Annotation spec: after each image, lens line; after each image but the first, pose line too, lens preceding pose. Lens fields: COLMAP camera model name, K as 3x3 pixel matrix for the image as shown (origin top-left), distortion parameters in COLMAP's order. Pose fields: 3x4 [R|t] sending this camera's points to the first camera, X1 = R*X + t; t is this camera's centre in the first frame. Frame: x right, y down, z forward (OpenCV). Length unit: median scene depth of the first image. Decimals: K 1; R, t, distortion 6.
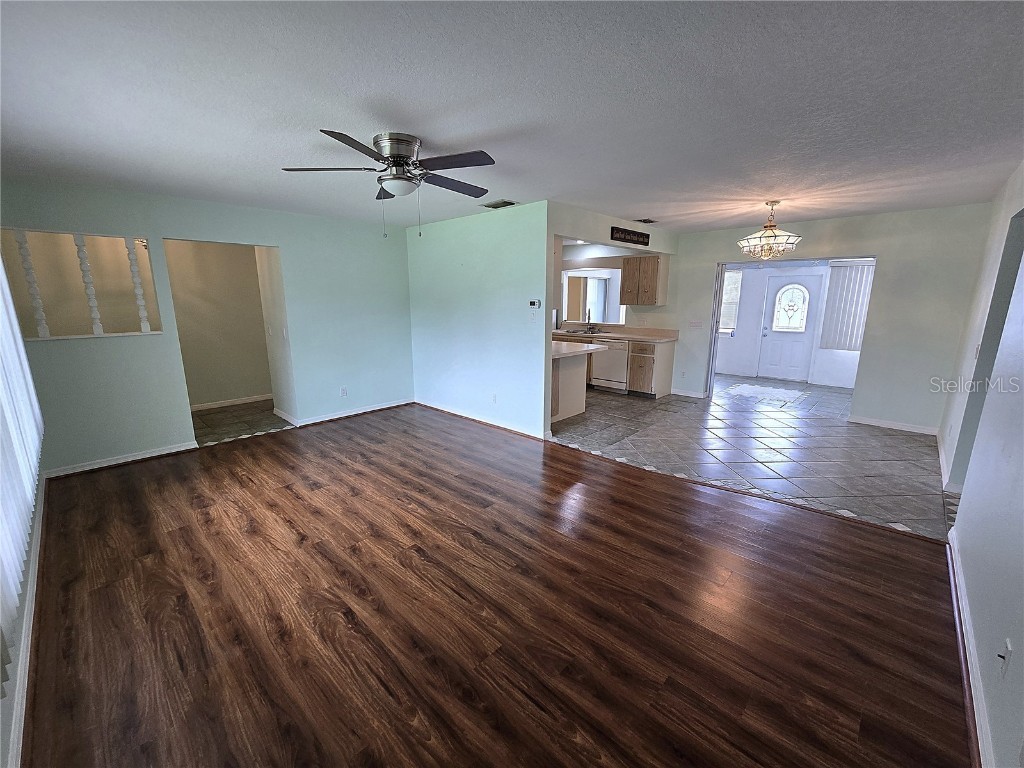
lens RADIAL K [[418.6, 0, 511.6], [0, 418.6, 385.7], [0, 0, 1]] dist [-0.000632, -0.000193]
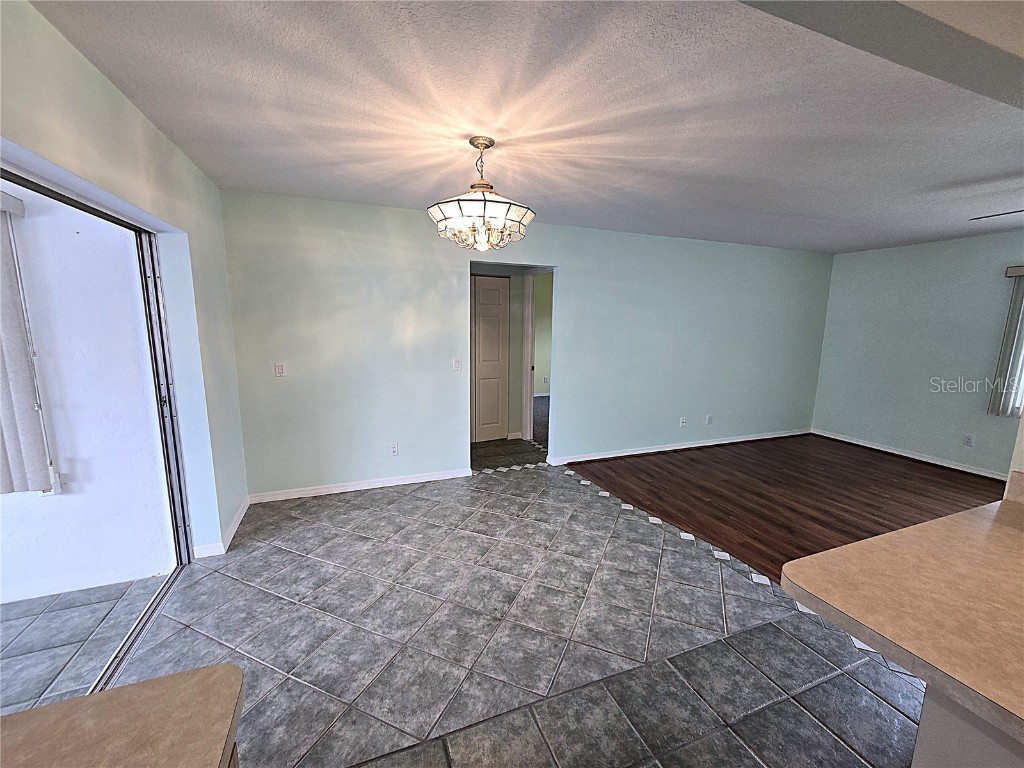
lens RADIAL K [[418.6, 0, 513.0], [0, 418.6, 387.2], [0, 0, 1]] dist [-0.000632, -0.000193]
pose [[-0.905442, -0.078209, 0.417203, 0.338996], [0.076238, 0.936932, 0.341094, -0.318907], [-0.417567, 0.340648, -0.842376, 1.497600]]
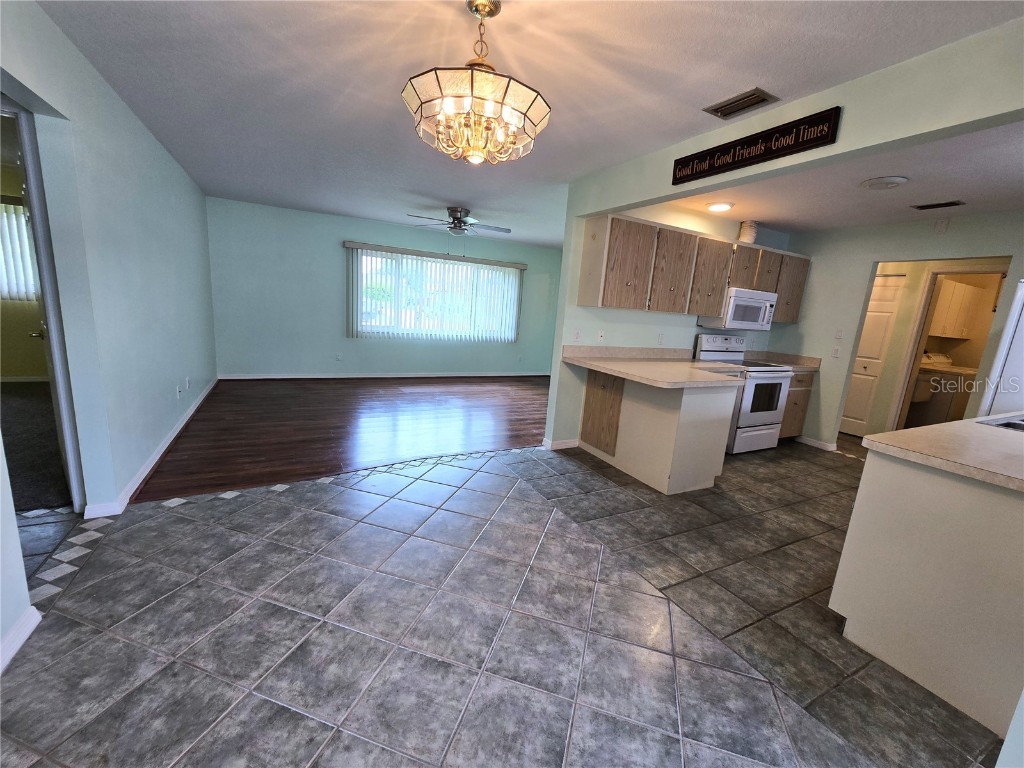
lens RADIAL K [[418.6, 0, 509.5], [0, 418.6, 387.3], [0, 0, 1]] dist [-0.000632, -0.000193]
pose [[-0.321686, 0.161709, -0.932935, 1.001013], [-0.268768, 0.929184, 0.253733, -0.214833], [0.907900, 0.332366, -0.255444, 1.206610]]
